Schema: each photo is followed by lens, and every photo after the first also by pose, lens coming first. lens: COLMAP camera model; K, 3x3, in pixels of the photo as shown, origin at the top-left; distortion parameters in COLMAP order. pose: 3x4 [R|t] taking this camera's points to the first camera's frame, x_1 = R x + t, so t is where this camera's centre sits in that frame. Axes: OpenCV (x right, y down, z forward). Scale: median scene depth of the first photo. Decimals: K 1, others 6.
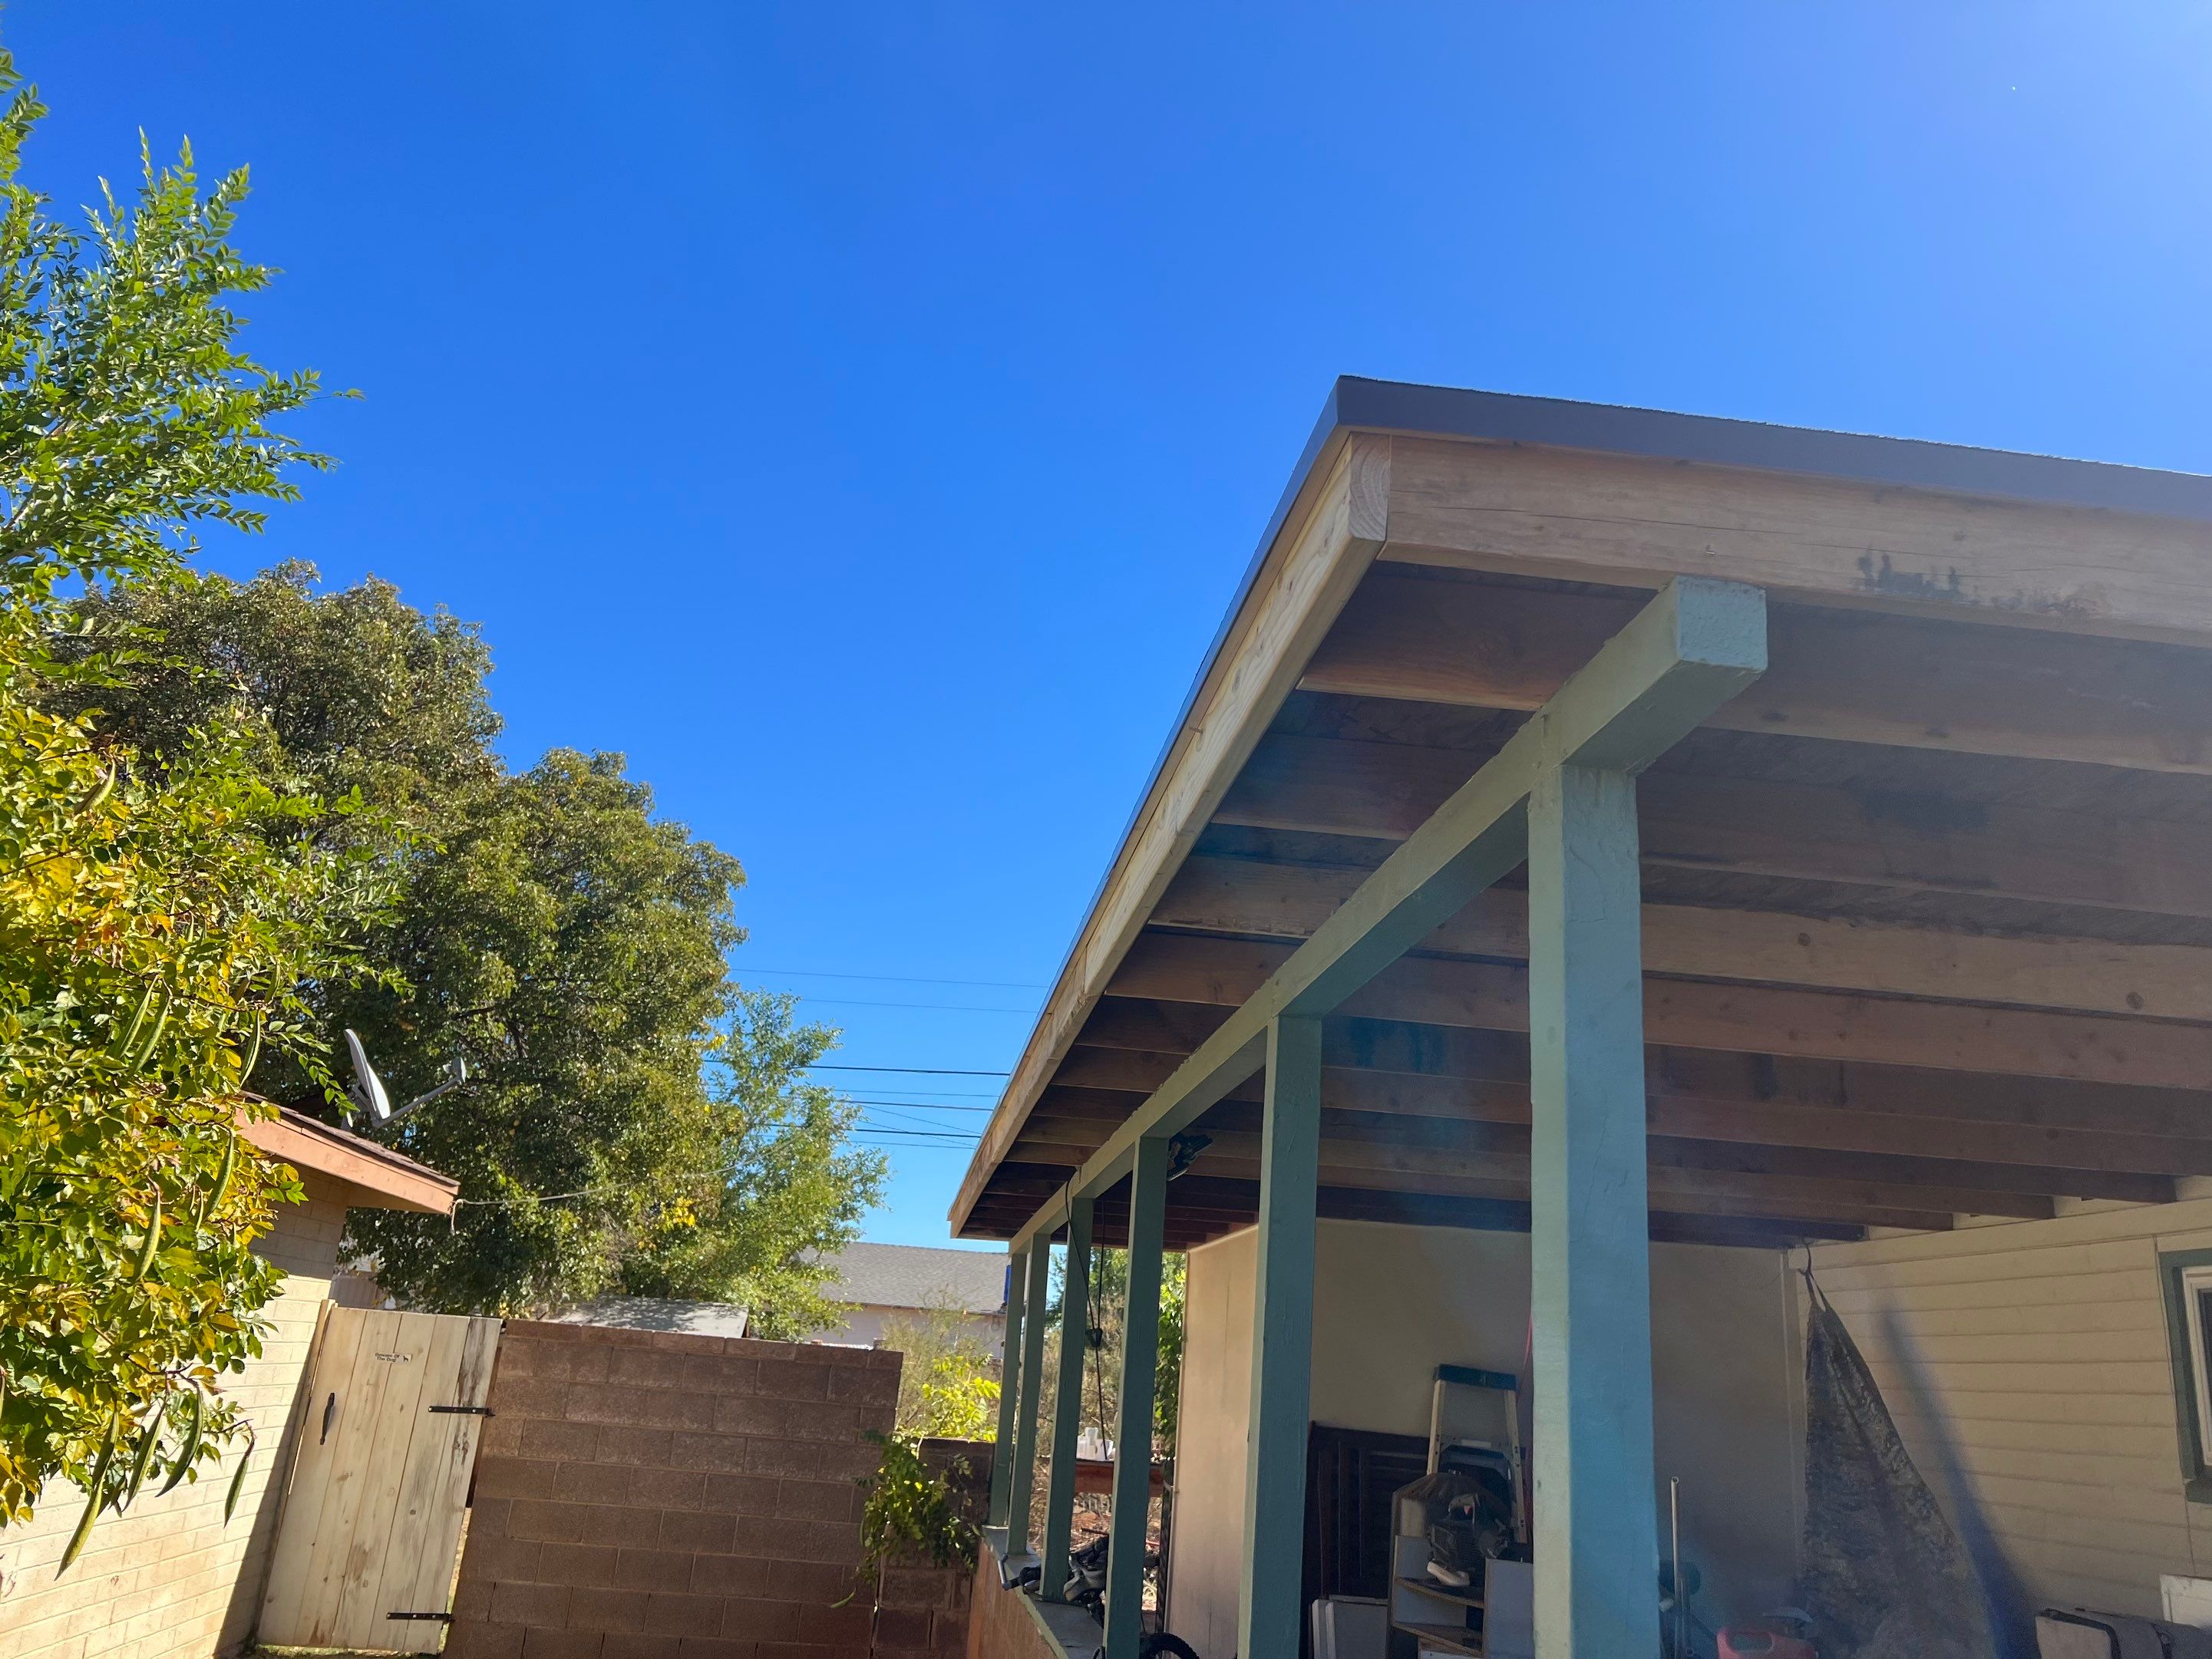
lens RADIAL K [[1654.1, 0, 1107.9], [0, 1654.1, 772.9], [0, 0, 1]] dist [0.026654, -0.012652]
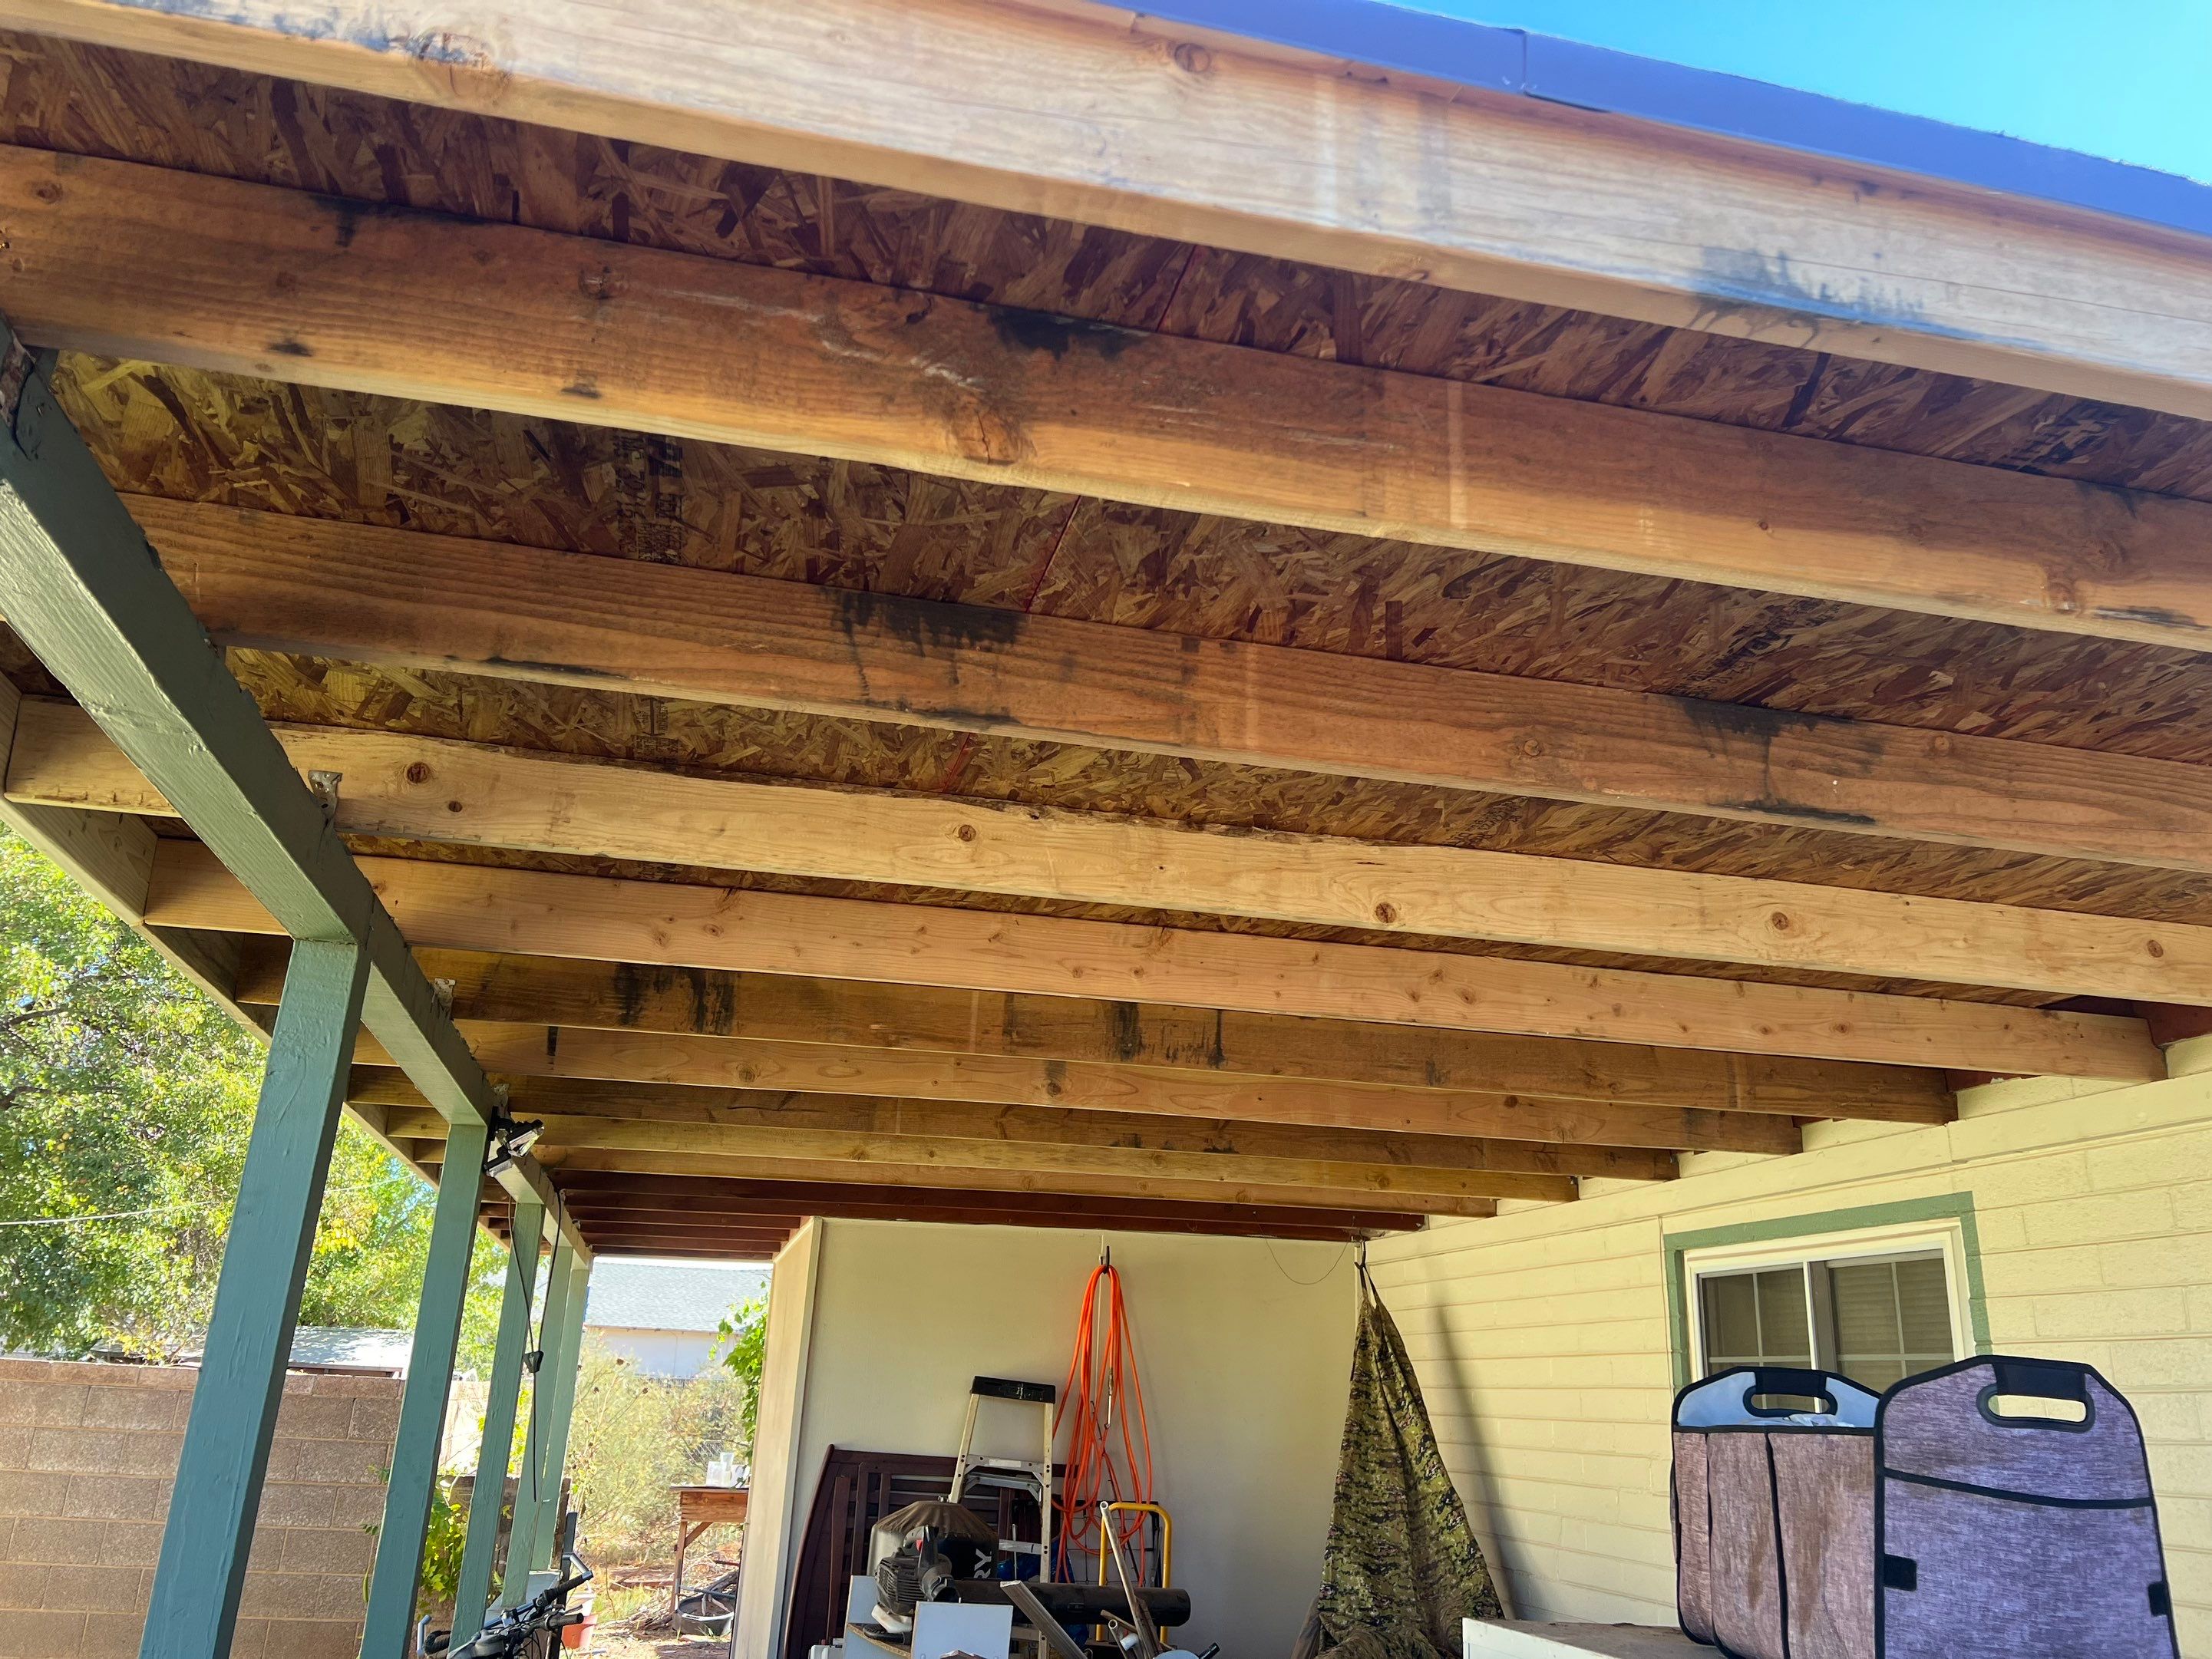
lens RADIAL K [[1658.1, 0, 1106.0], [0, 1658.1, 829.5], [0, 0, 1]] dist [0.055822, -0.053232]
pose [[0.994230, 0.006896, 0.107044, 0.190760], [-0.009706, 0.999621, 0.025755, 0.037102], [-0.106825, -0.026645, 0.993921, 0.106360]]
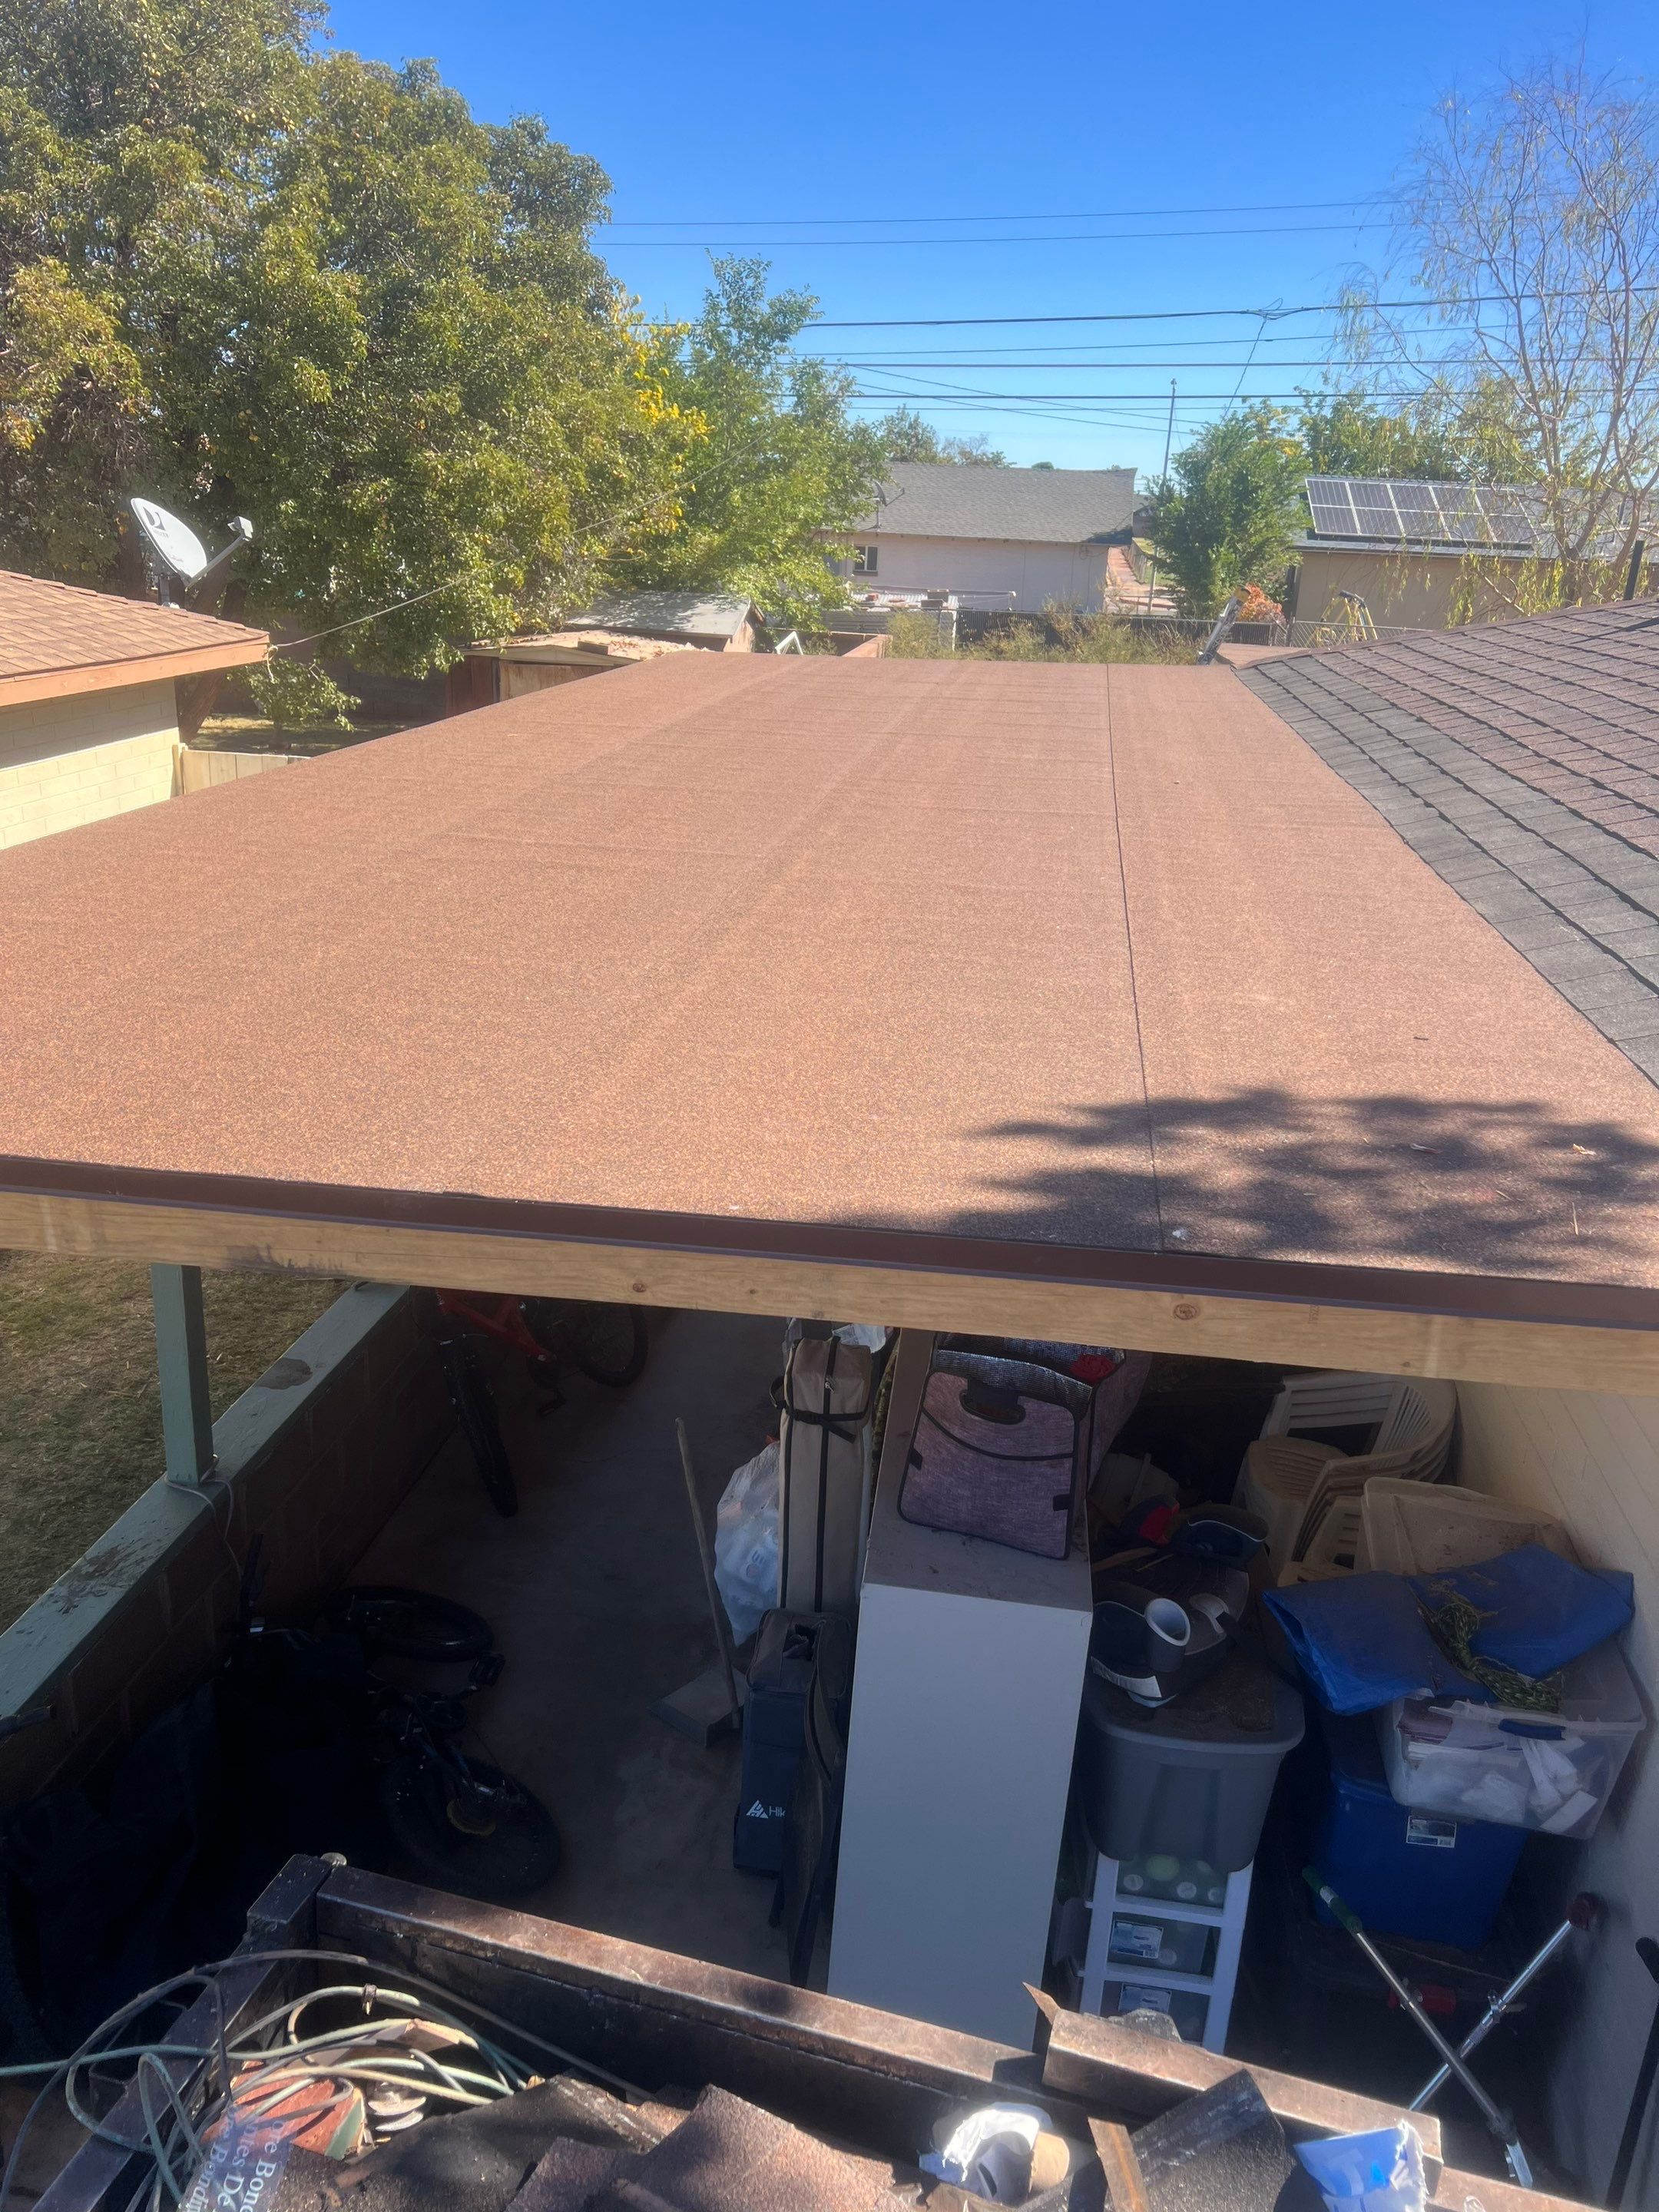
lens RADIAL K [[1654.3, 0, 799.8], [0, 1654.3, 1099.9], [0, 0, 1]] dist [0.026654, -0.012652]
pose [[0.955322, 0.061597, -0.289078, 0.460160], [0.133080, 0.783655, 0.606774, -0.216704], [0.263913, -0.618135, 0.740446, 0.067020]]
